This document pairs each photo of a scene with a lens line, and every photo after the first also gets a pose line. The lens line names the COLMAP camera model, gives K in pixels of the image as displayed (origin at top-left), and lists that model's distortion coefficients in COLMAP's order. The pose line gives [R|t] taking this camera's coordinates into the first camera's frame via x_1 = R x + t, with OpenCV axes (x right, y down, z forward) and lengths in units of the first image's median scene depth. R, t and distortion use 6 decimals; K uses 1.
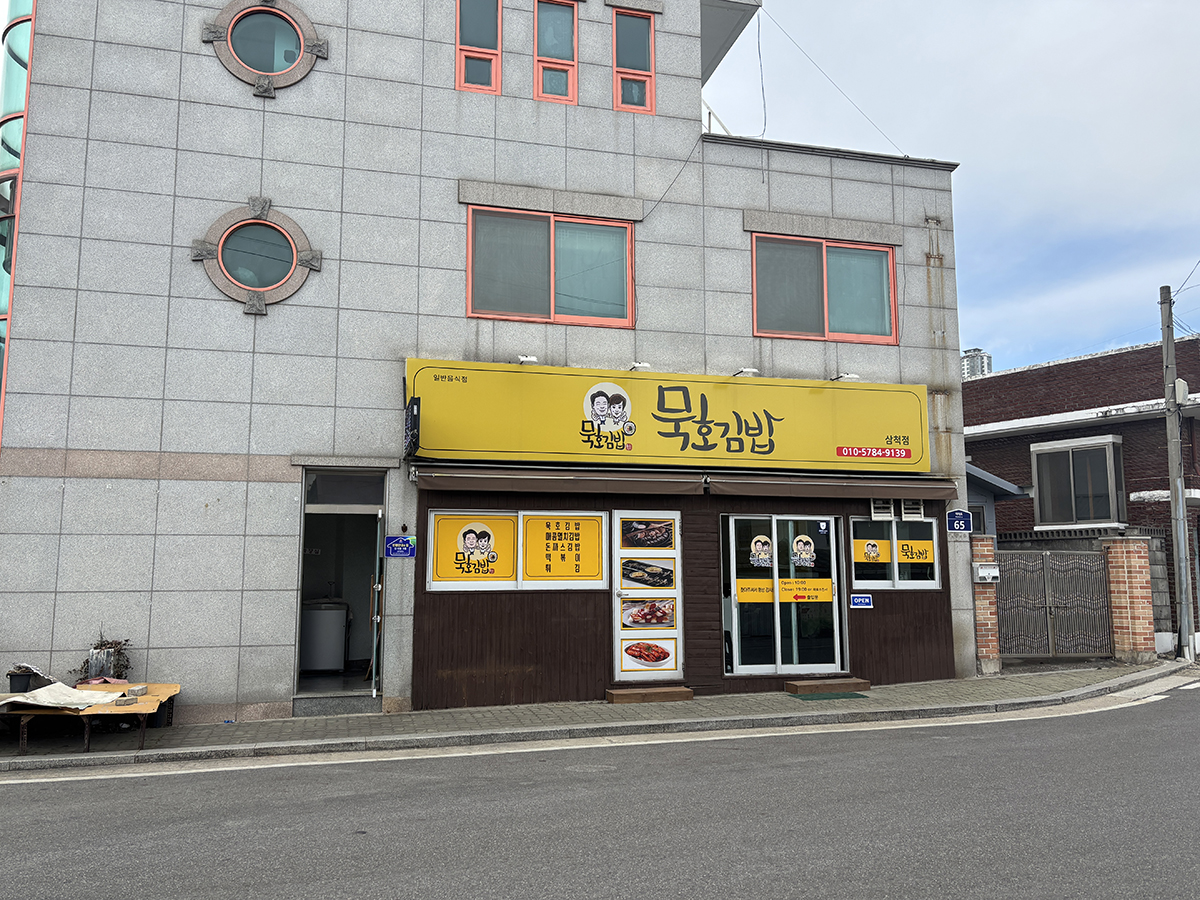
lens RADIAL K [[922.5, 0, 605.5], [0, 922.5, 449.1], [0, 0, 1]] dist [0.032583, -0.015948]
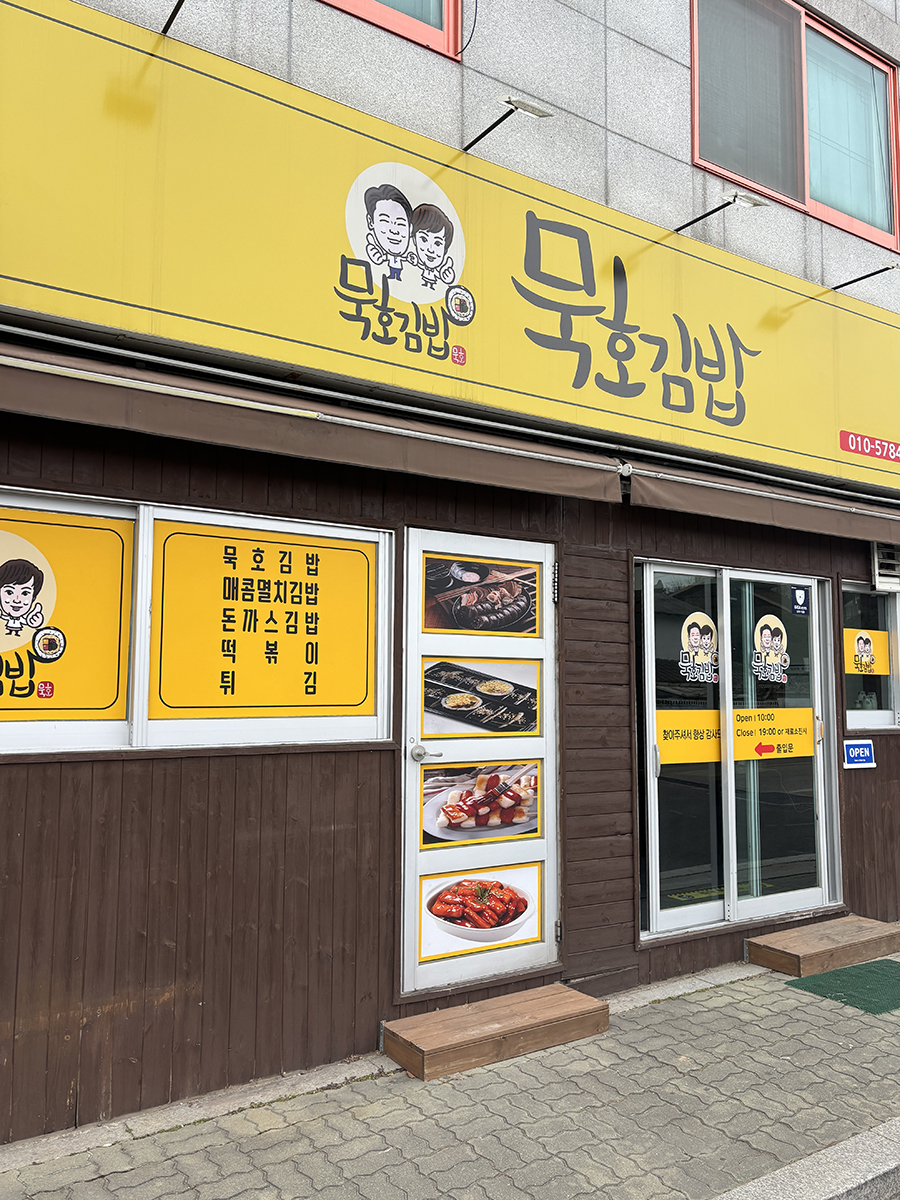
lens RADIAL K [[922.5, 0, 437.7], [0, 922.5, 609.3], [0, 0, 1]] dist [0.032583, -0.015948]
pose [[0.956279, 0.031989, 0.290703, -0.084305], [-0.048559, 0.997570, 0.049965, 0.078640], [-0.288398, -0.061897, 0.955508, 0.632898]]
